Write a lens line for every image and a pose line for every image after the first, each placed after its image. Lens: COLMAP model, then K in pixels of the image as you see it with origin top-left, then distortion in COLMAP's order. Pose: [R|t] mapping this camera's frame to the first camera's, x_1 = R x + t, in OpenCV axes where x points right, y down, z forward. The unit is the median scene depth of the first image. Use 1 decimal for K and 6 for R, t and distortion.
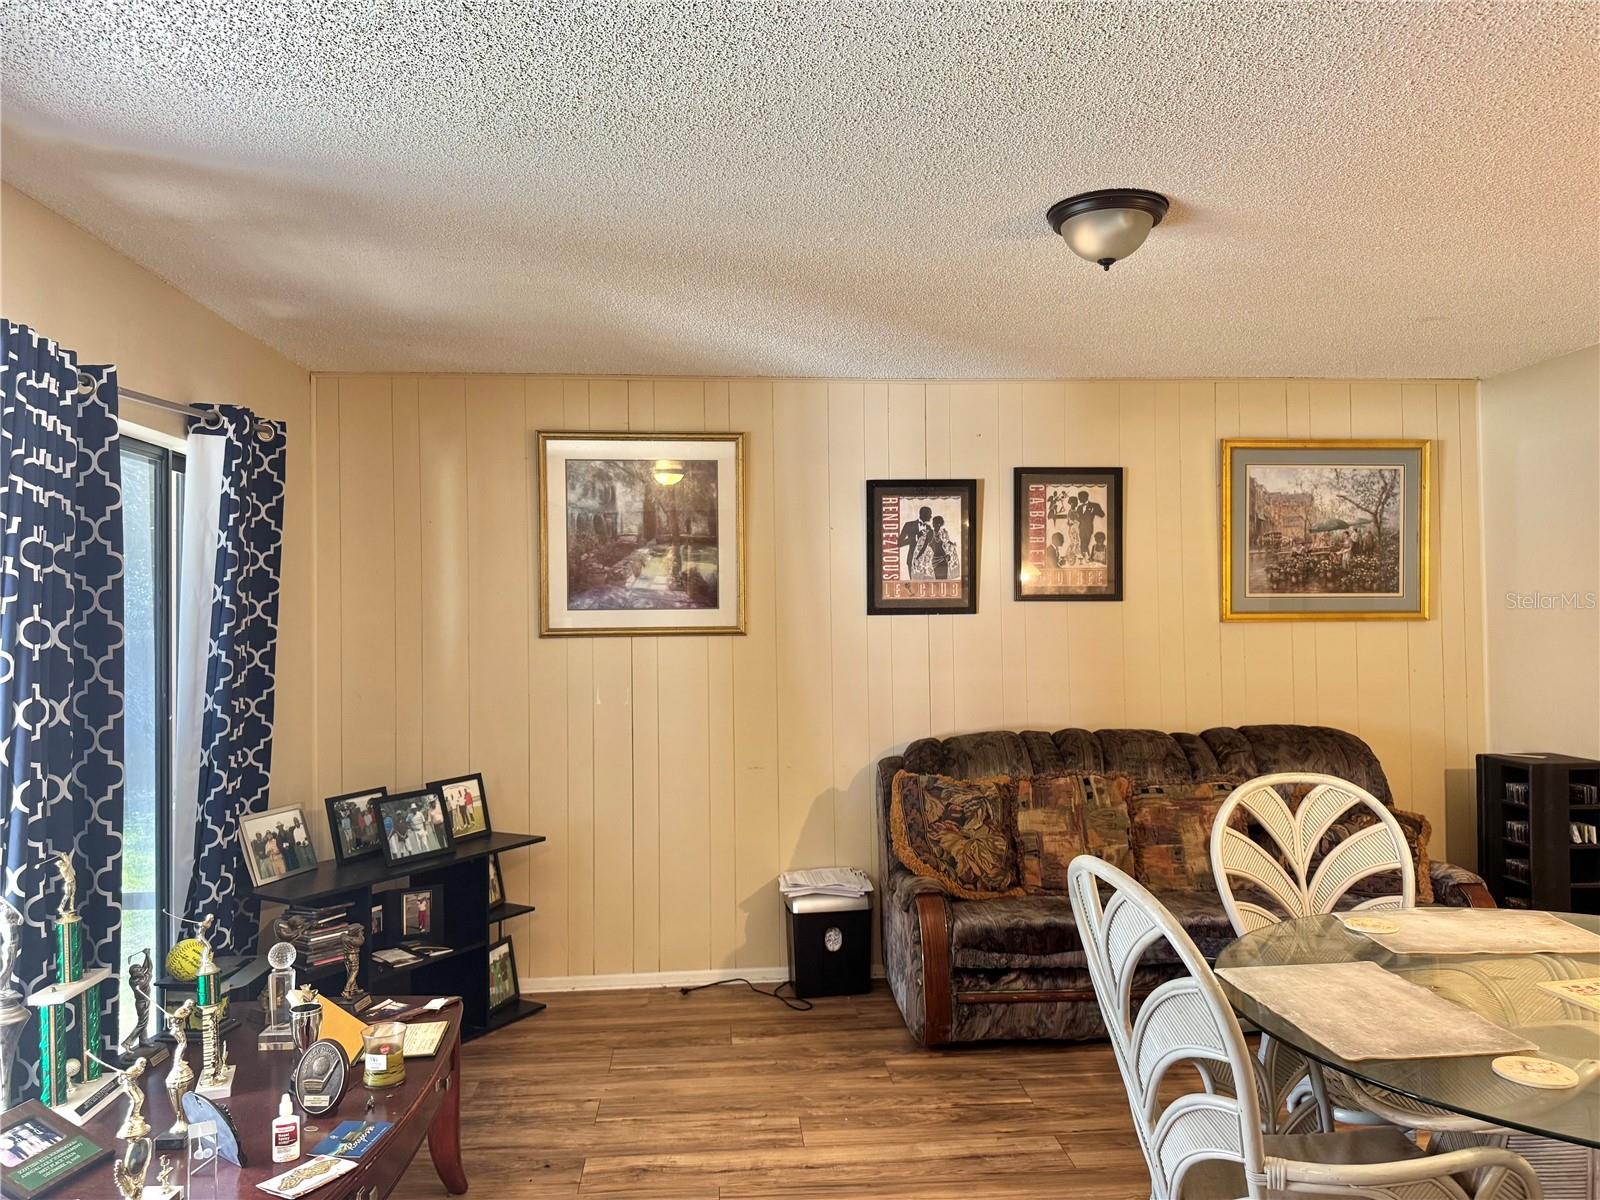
lens RADIAL K [[1129.1, 0, 798.1], [0, 1129.1, 594.8], [0, 0, 1]] dist [0.058014, -0.077749]
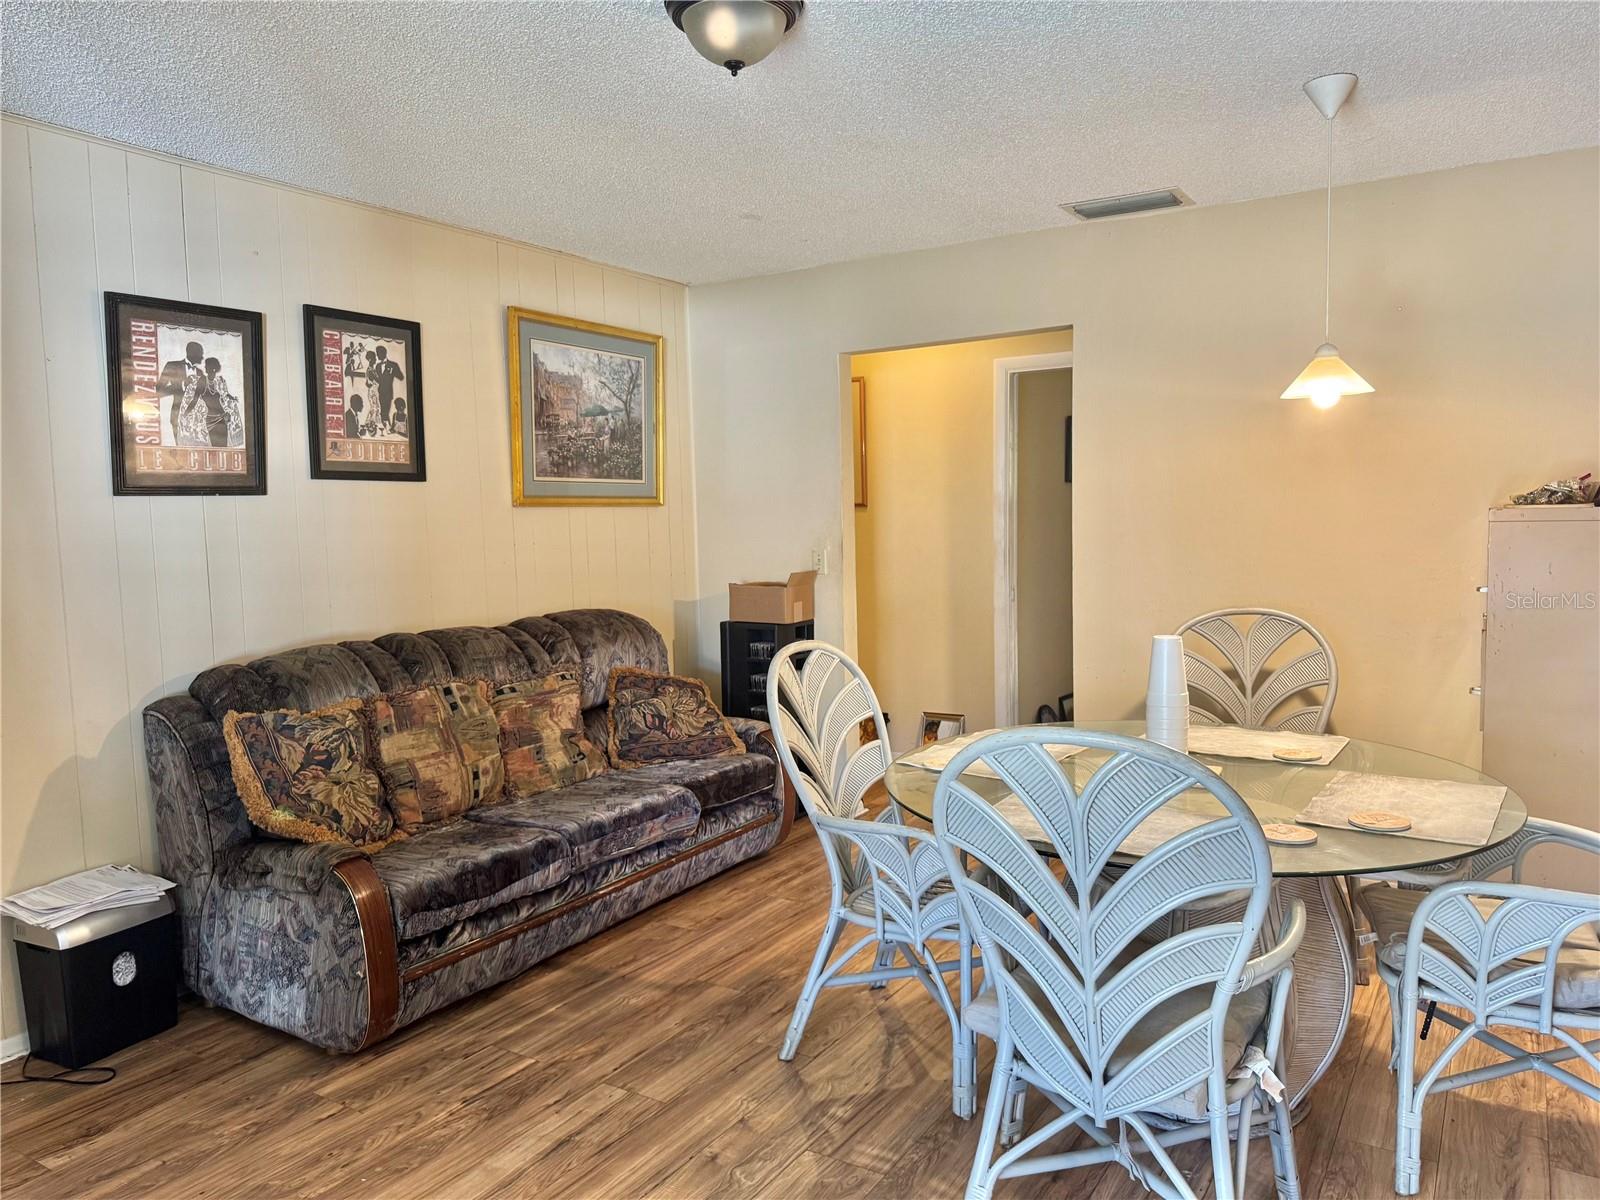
lens RADIAL K [[1129.1, 0, 815.3], [0, 1129.1, 609.9], [0, 0, 1]] dist [0.058014, -0.077749]
pose [[0.592336, -0.073971, 0.802288, -0.262074], [-0.005445, 0.995386, 0.095794, 0.019918], [-0.805673, -0.061111, 0.589200, 0.273900]]
